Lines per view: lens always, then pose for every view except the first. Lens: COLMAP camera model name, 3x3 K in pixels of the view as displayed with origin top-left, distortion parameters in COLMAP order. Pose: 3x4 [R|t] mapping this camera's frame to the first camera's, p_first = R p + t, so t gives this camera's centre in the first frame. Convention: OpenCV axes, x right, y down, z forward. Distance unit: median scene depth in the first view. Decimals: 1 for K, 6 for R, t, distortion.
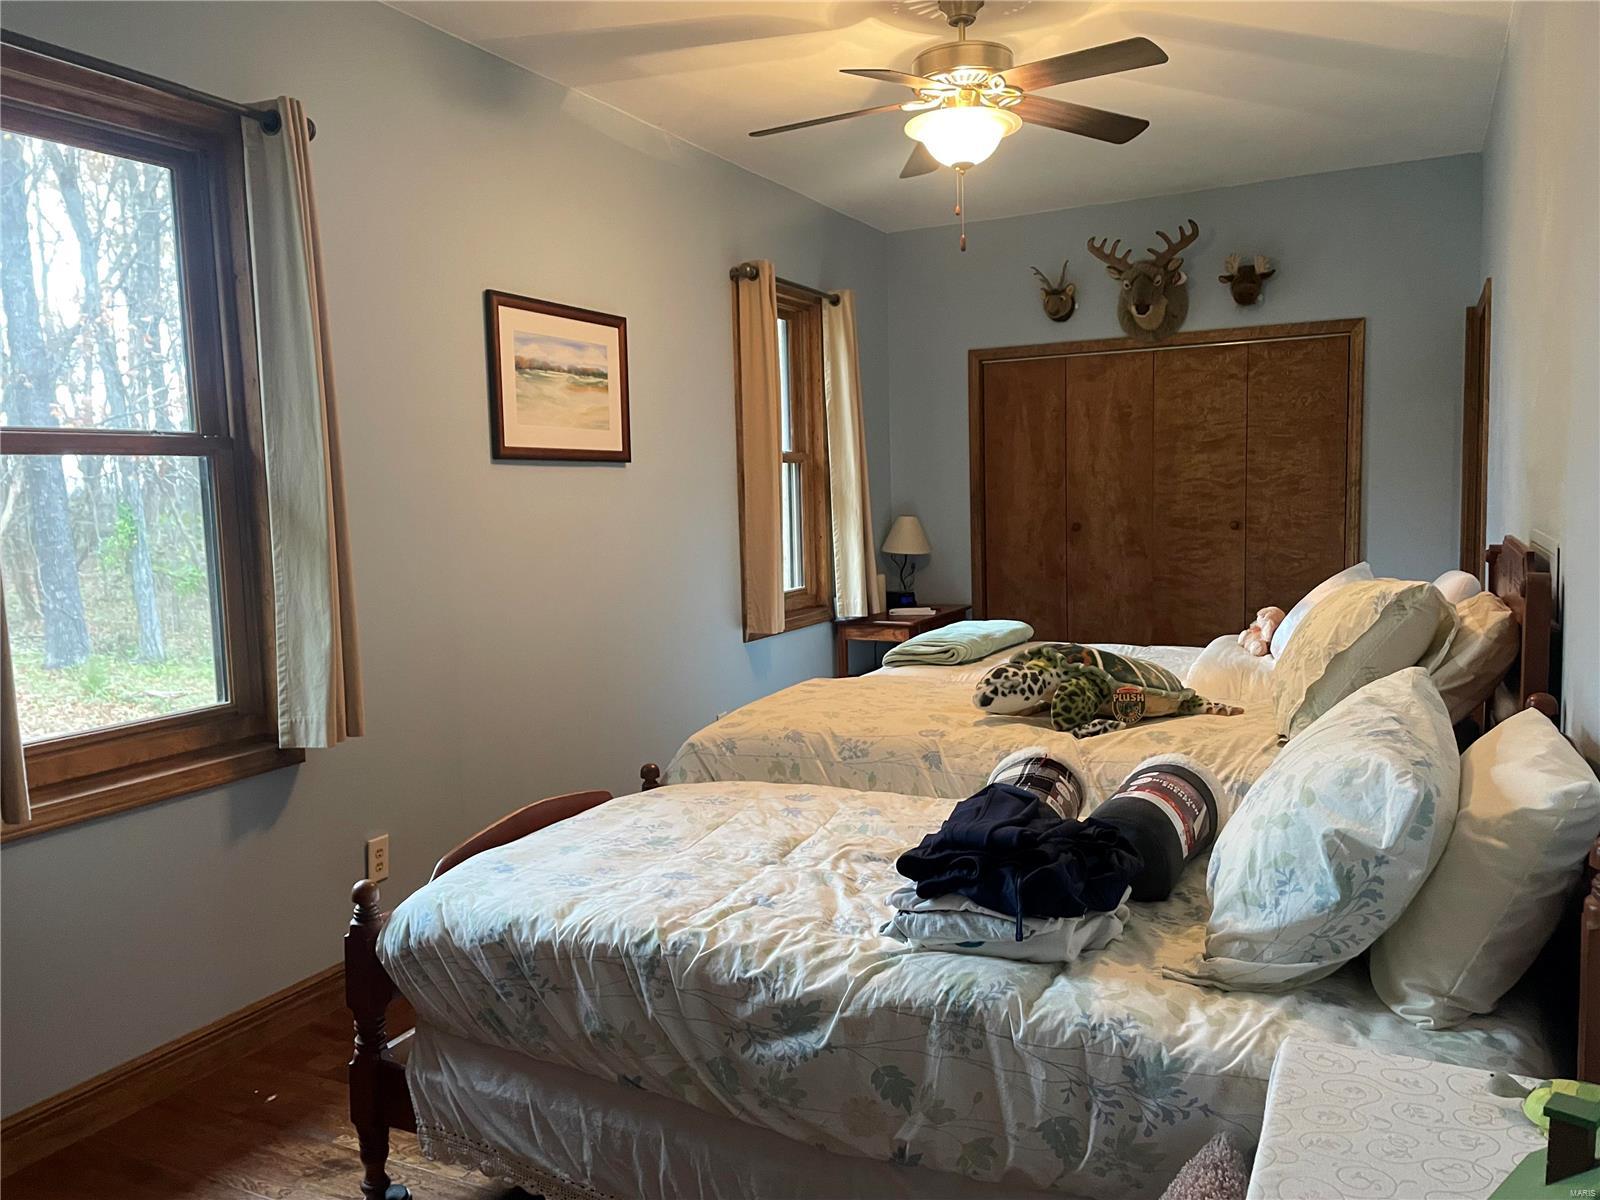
lens RADIAL K [[1224.1, 0, 790.0], [0, 1224.1, 614.2], [0, 0, 1]] dist [0.093597, -0.127641]
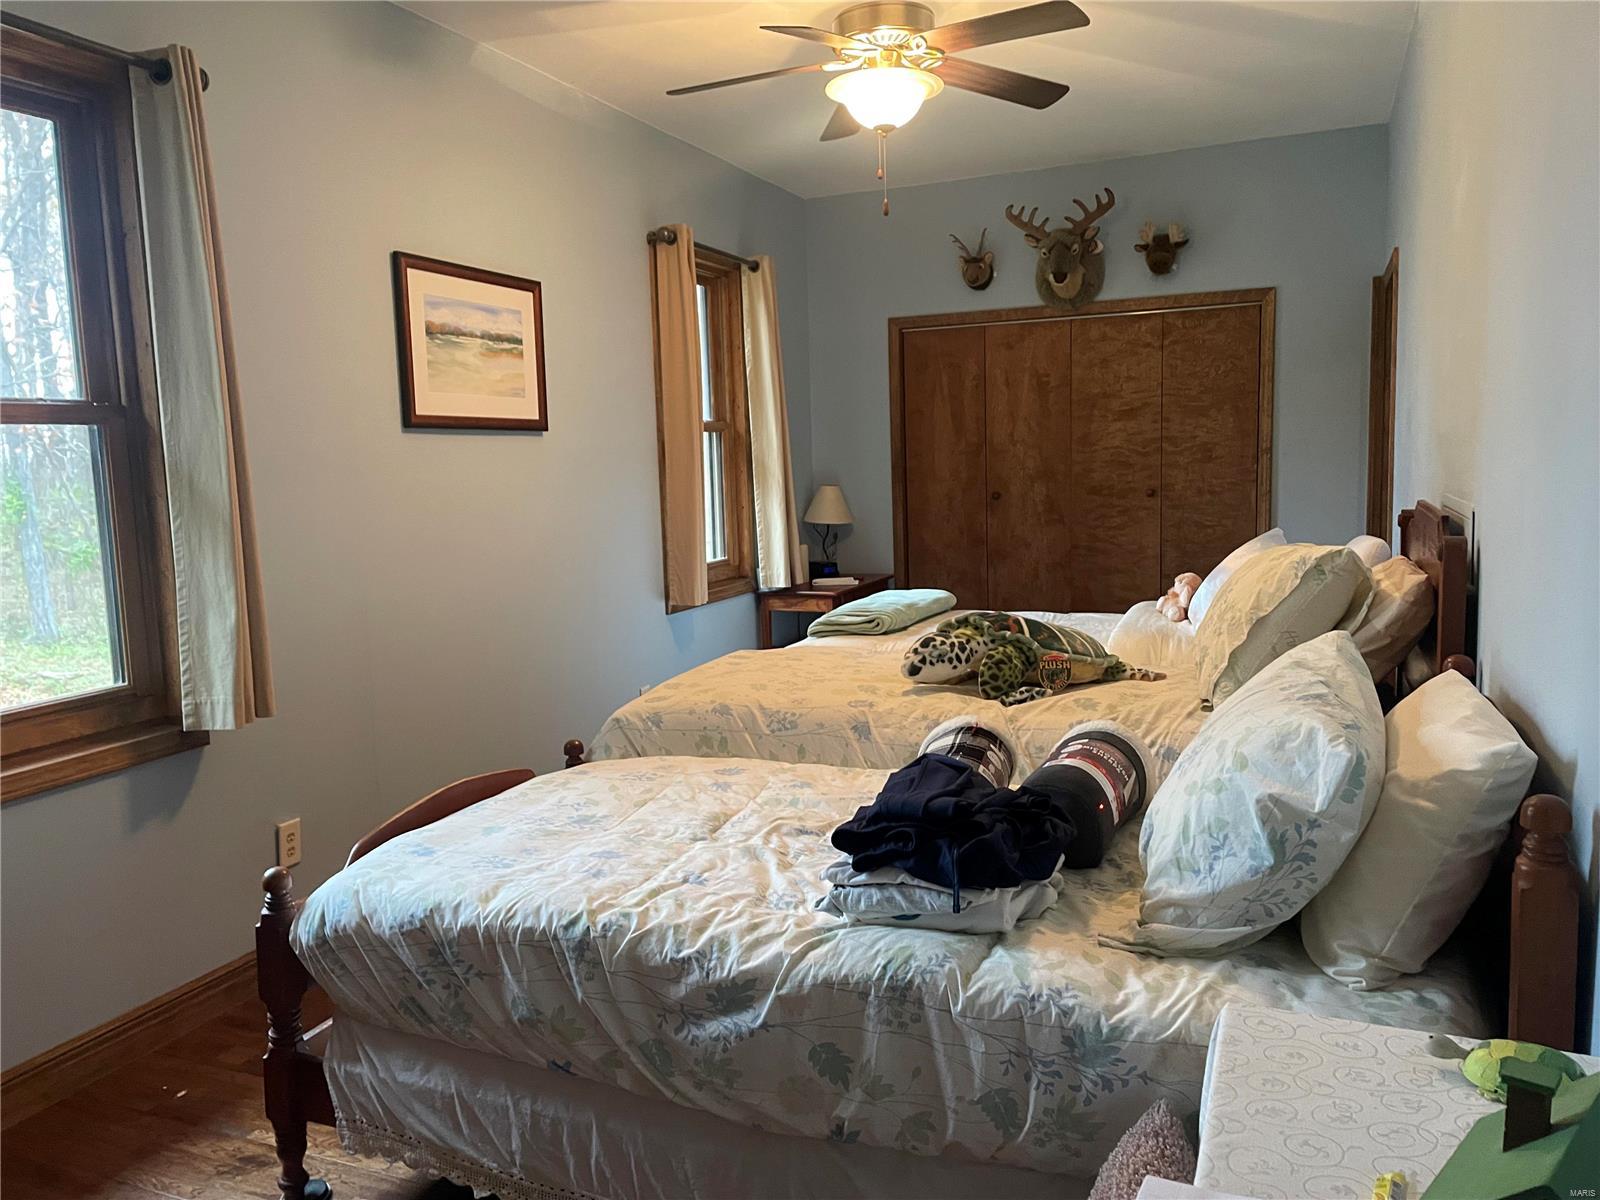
lens RADIAL K [[1224.6, 0, 785.6], [0, 1224.6, 606.8], [0, 0, 1]] dist [0.098120, -0.134443]
pose [[0.997999, -0.011753, 0.062127, -0.006100], [0.010656, 0.999782, 0.017962, 0.000154], [-0.062325, -0.017265, 0.997907, 0.016598]]
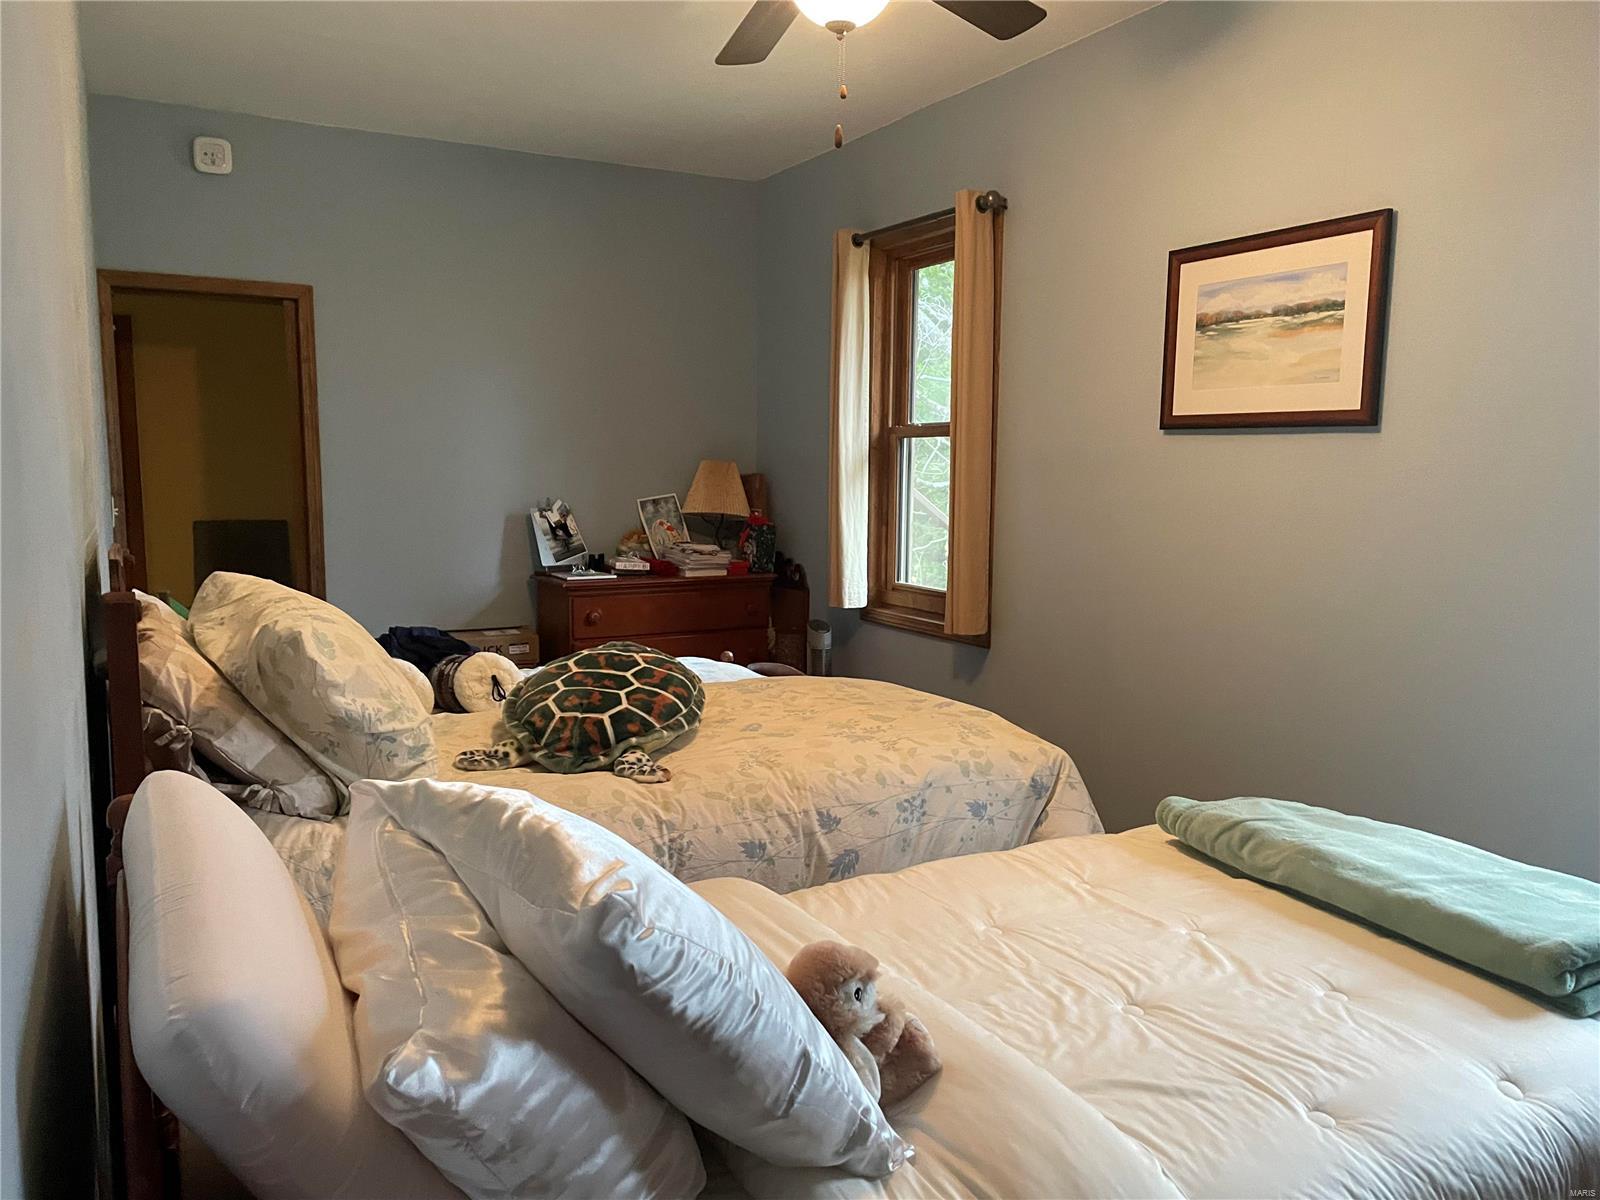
lens RADIAL K [[1195.5, 0, 795.5], [0, 1195.5, 595.5], [0, 0, 1]] dist [0.086934, -0.098458]
pose [[-0.575963, 0.122706, -0.808214, 0.928804], [-0.069559, 0.977728, 0.198013, -0.217493], [0.814511, 0.170266, -0.554601, 1.725150]]
